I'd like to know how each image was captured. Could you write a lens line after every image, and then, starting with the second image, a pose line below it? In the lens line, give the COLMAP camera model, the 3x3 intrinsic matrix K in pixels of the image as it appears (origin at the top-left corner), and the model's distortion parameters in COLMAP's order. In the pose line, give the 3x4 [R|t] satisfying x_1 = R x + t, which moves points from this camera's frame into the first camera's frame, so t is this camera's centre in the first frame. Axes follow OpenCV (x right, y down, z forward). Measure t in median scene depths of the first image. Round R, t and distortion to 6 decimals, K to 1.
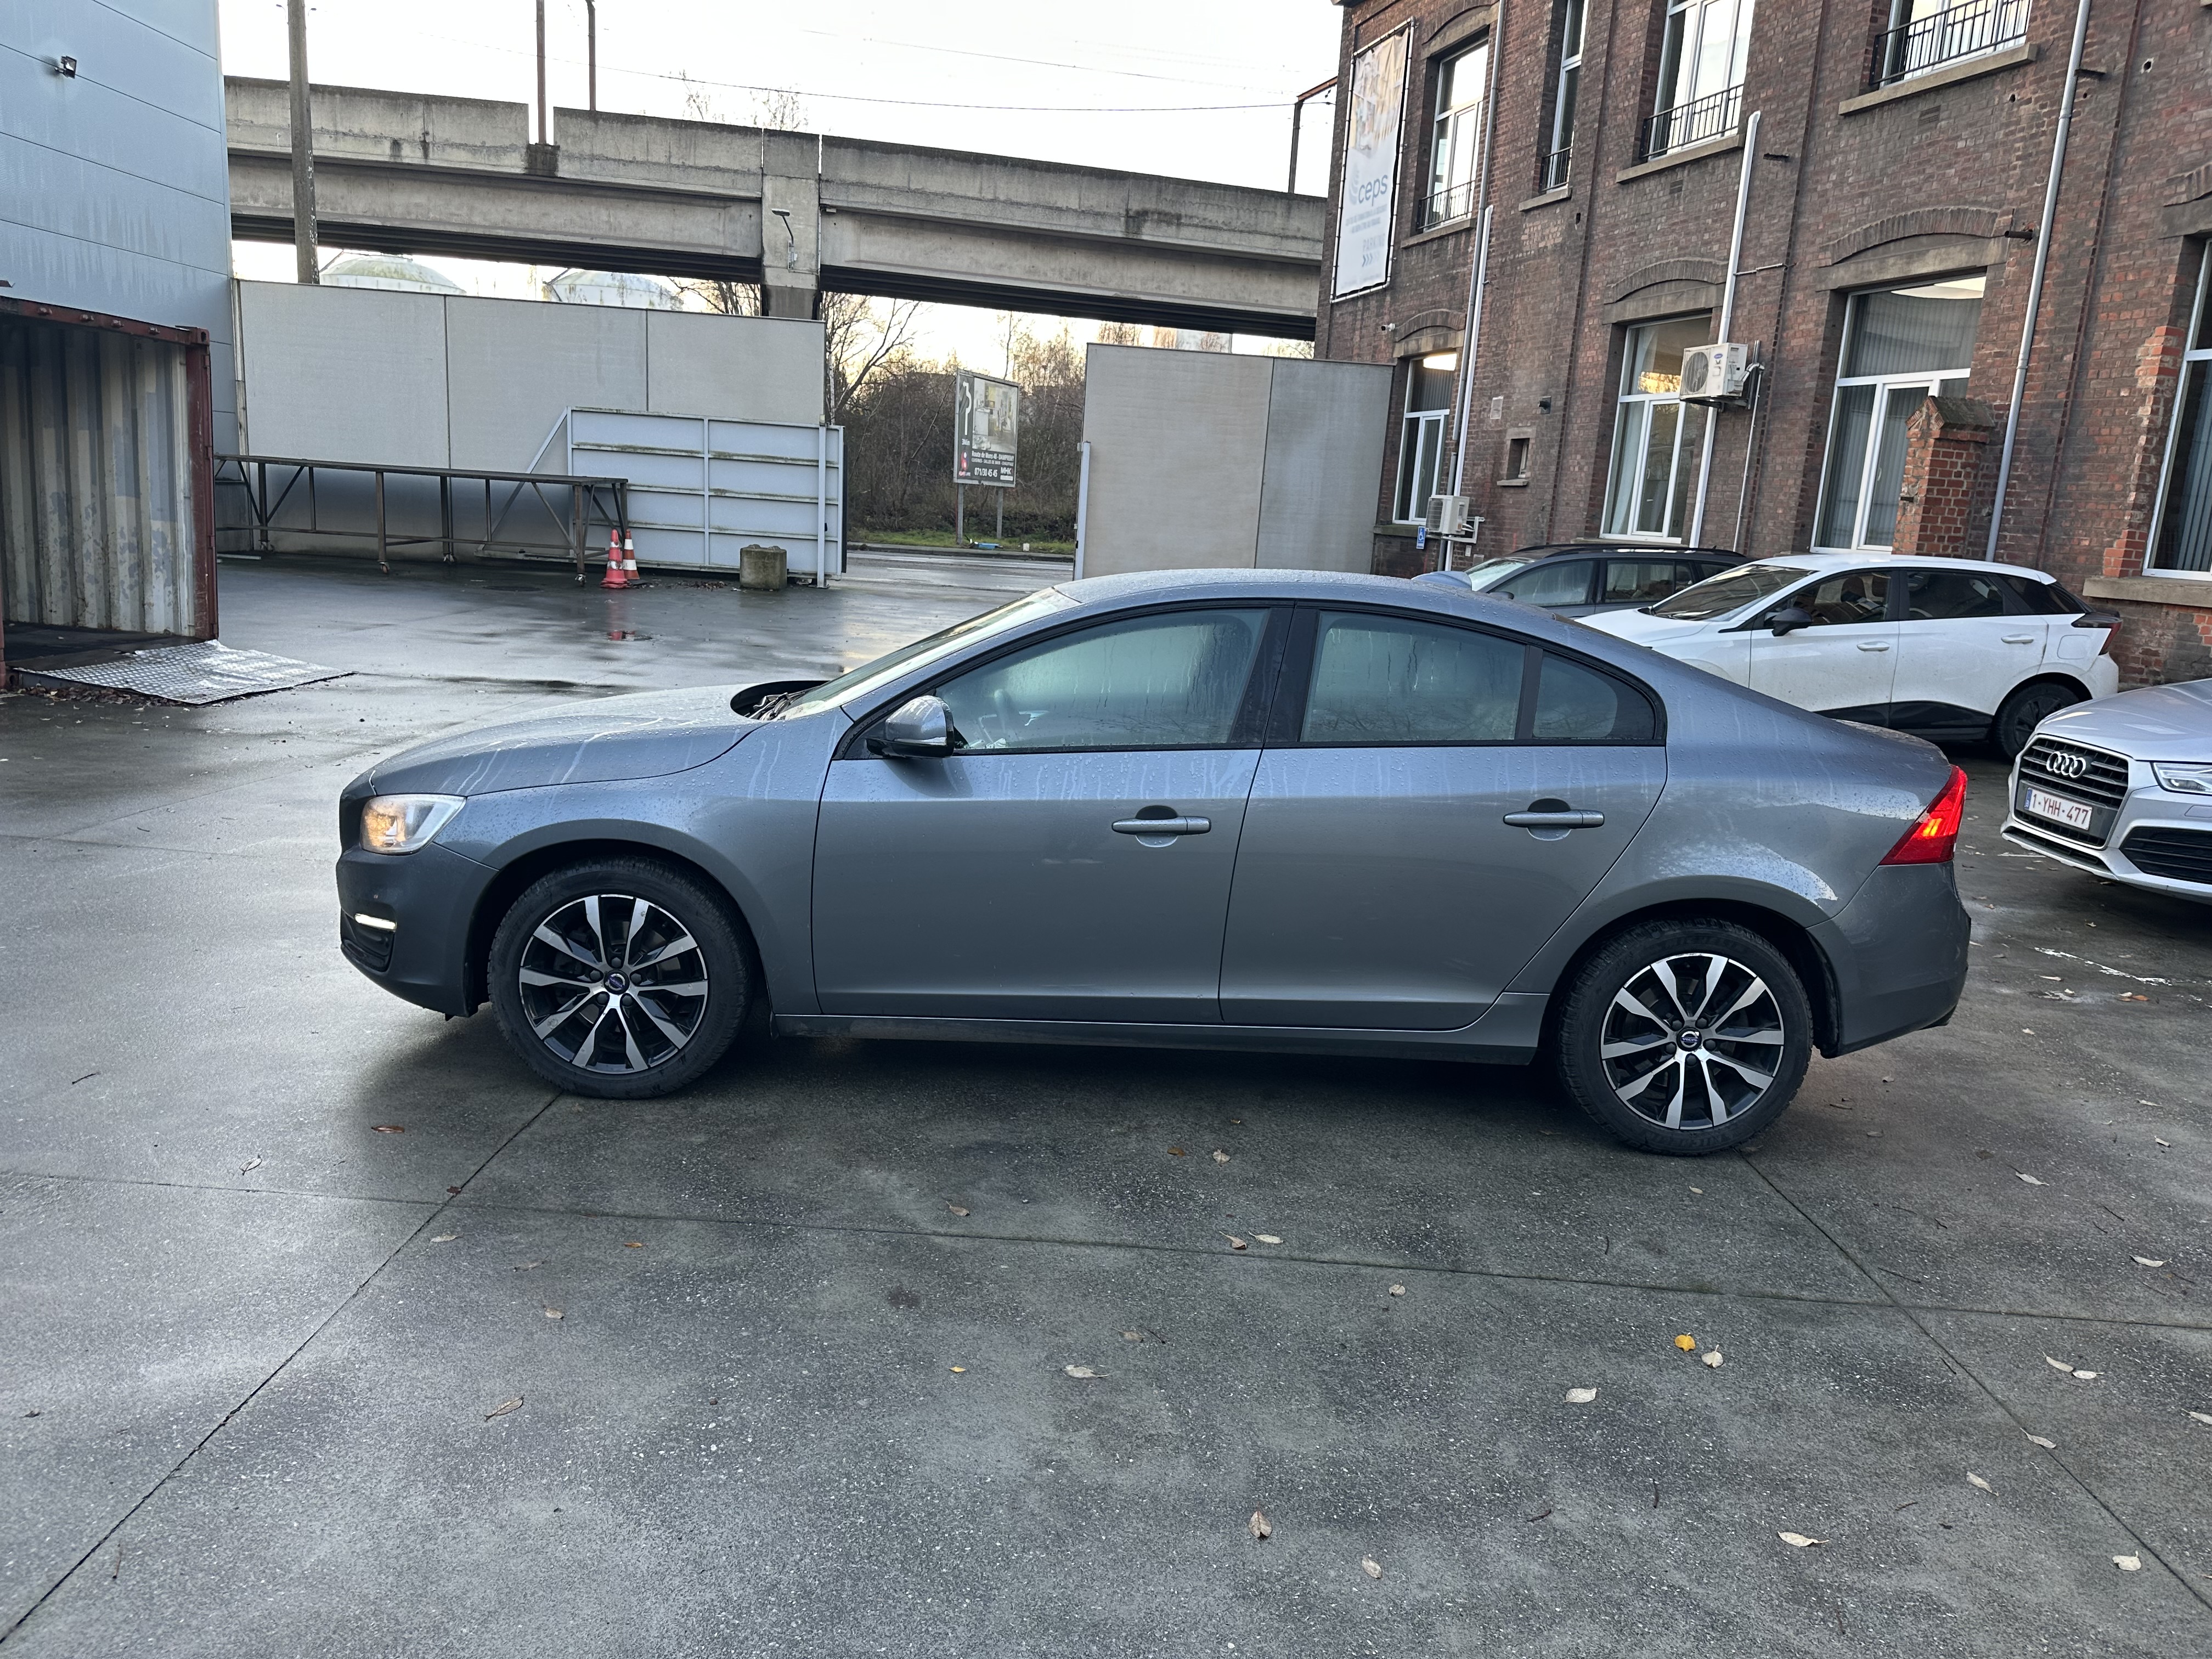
lens RADIAL K [[1525.3, 0, 1095.6], [0, 1525.3, 855.0], [0, 0, 1]] dist [0.042691, -0.051278]
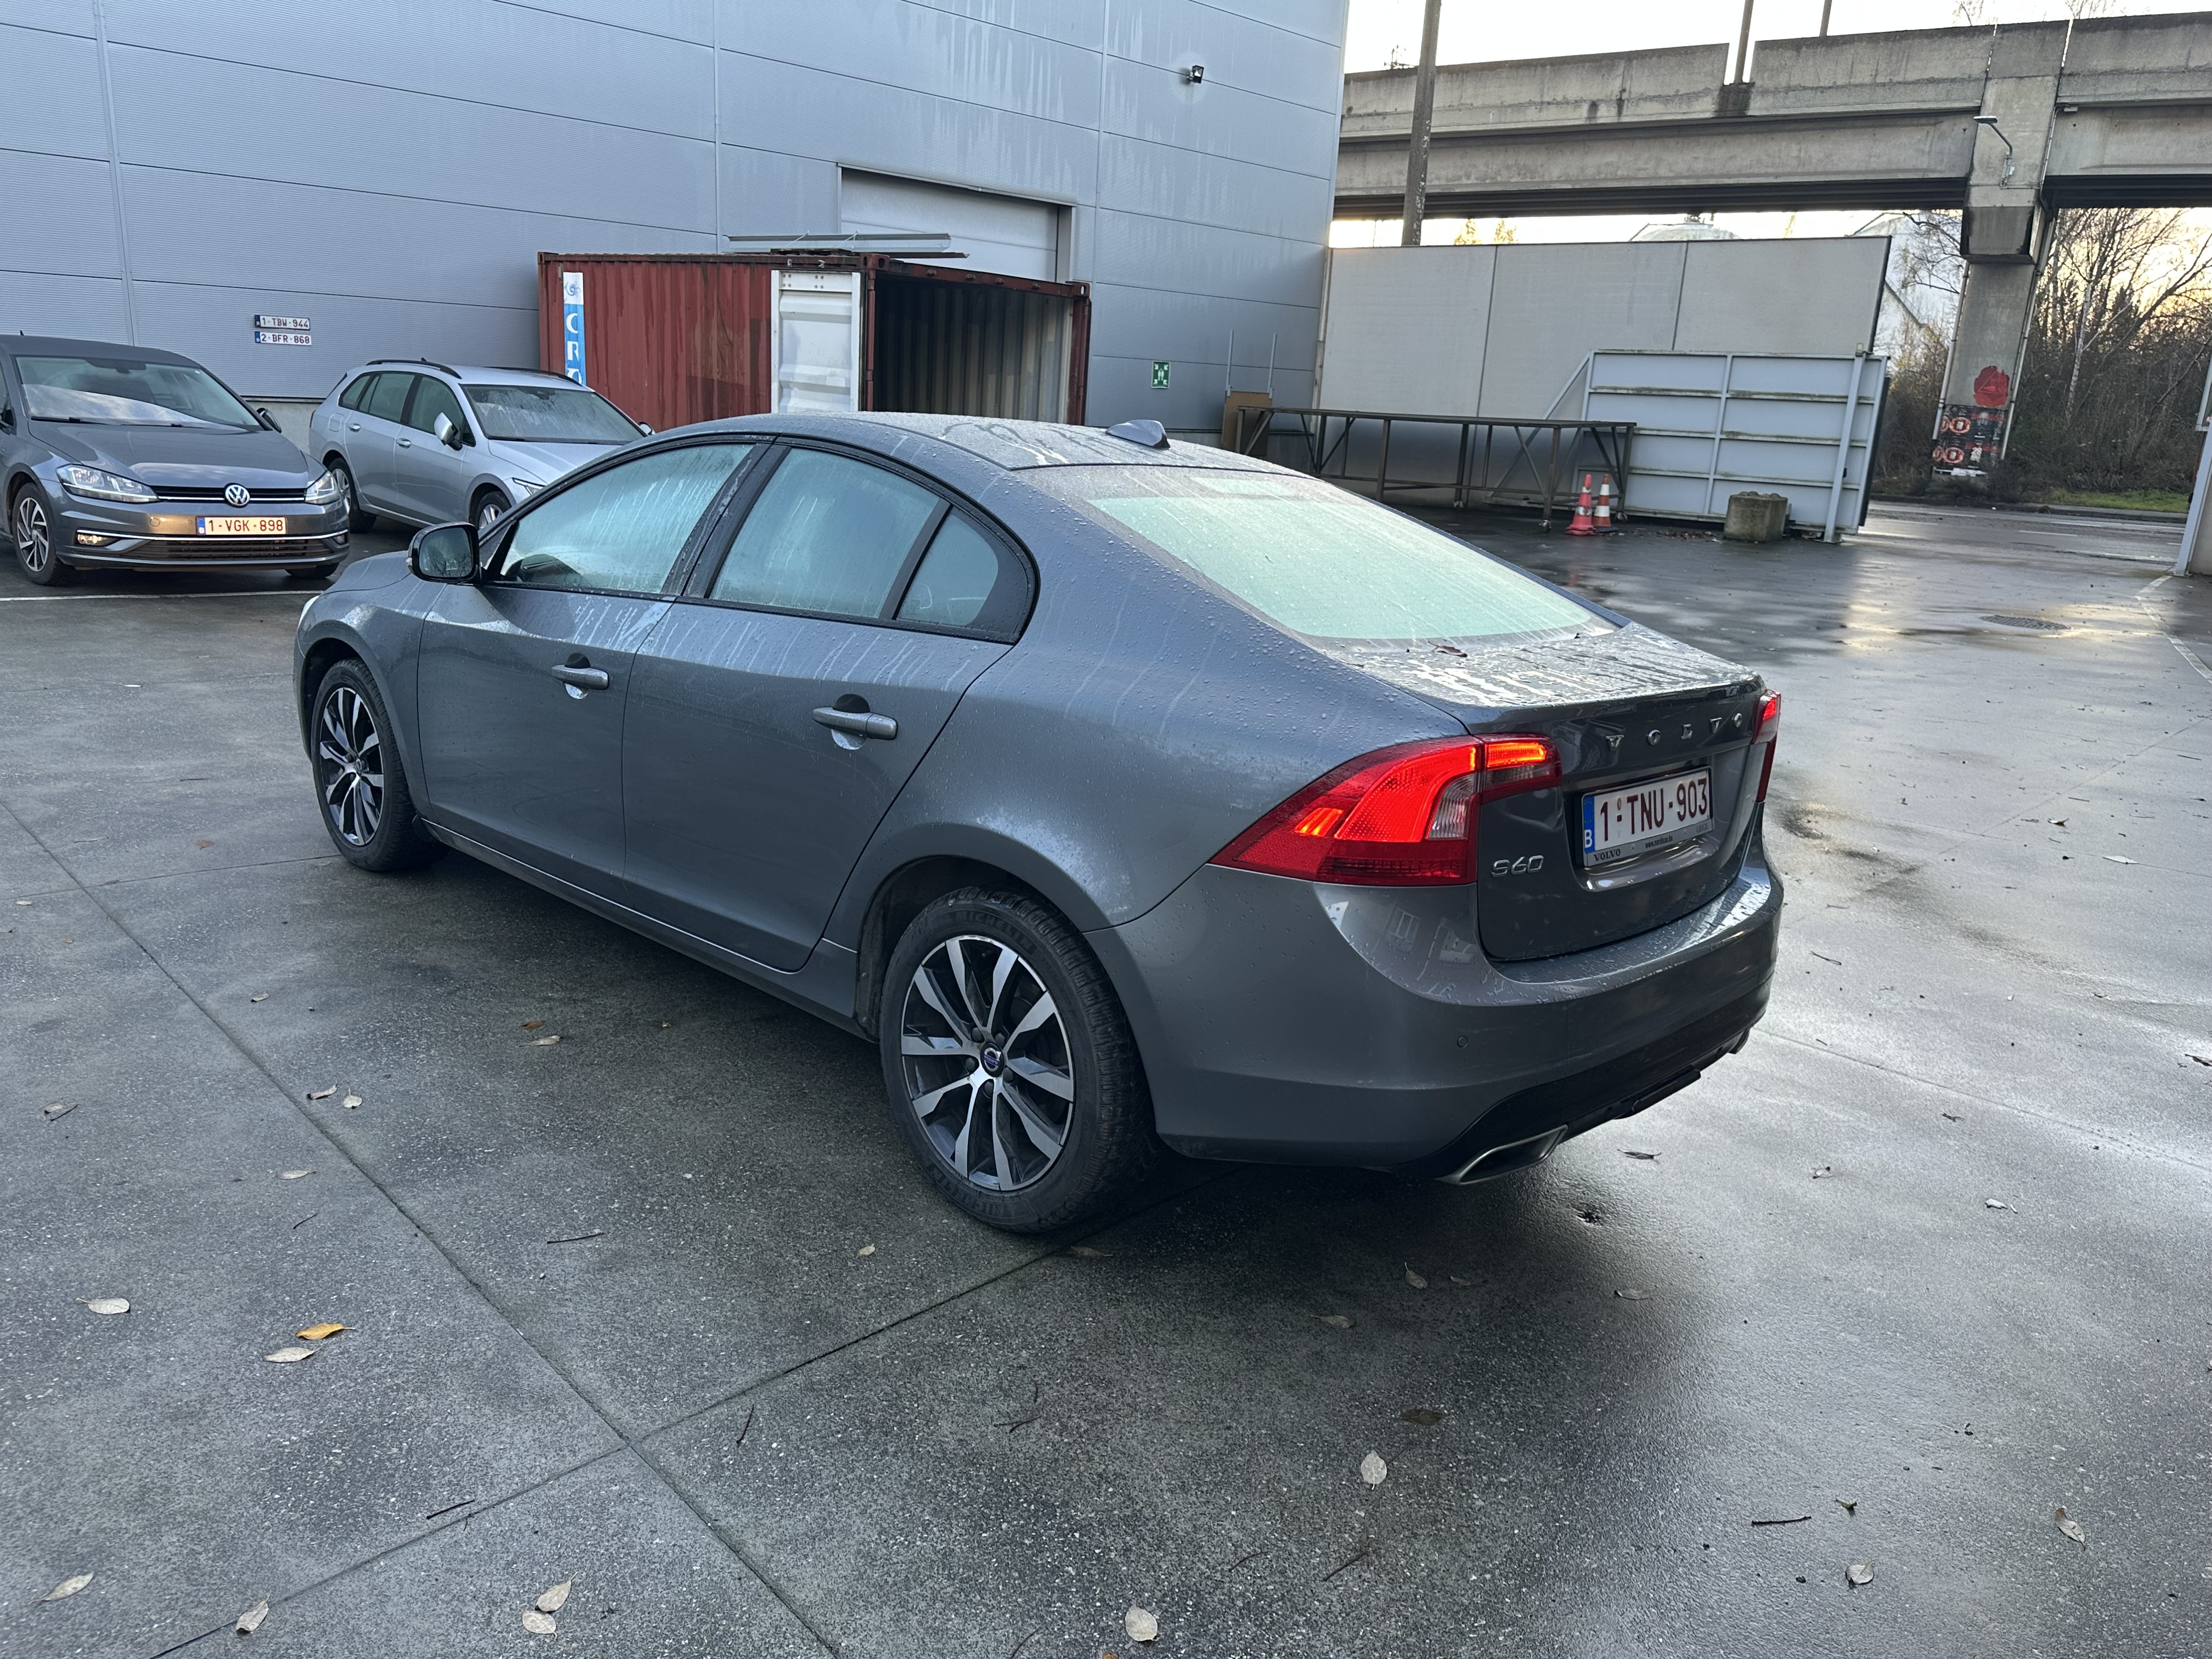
lens RADIAL K [[1525.3, 0, 1093.1], [0, 1525.3, 841.3], [0, 0, 1]] dist [0.042691, -0.051278]
pose [[0.722142, 0.170407, -0.670427, 0.216579], [-0.161769, 0.983910, 0.075839, -0.009711], [0.672564, 0.053688, 0.738089, 0.126581]]
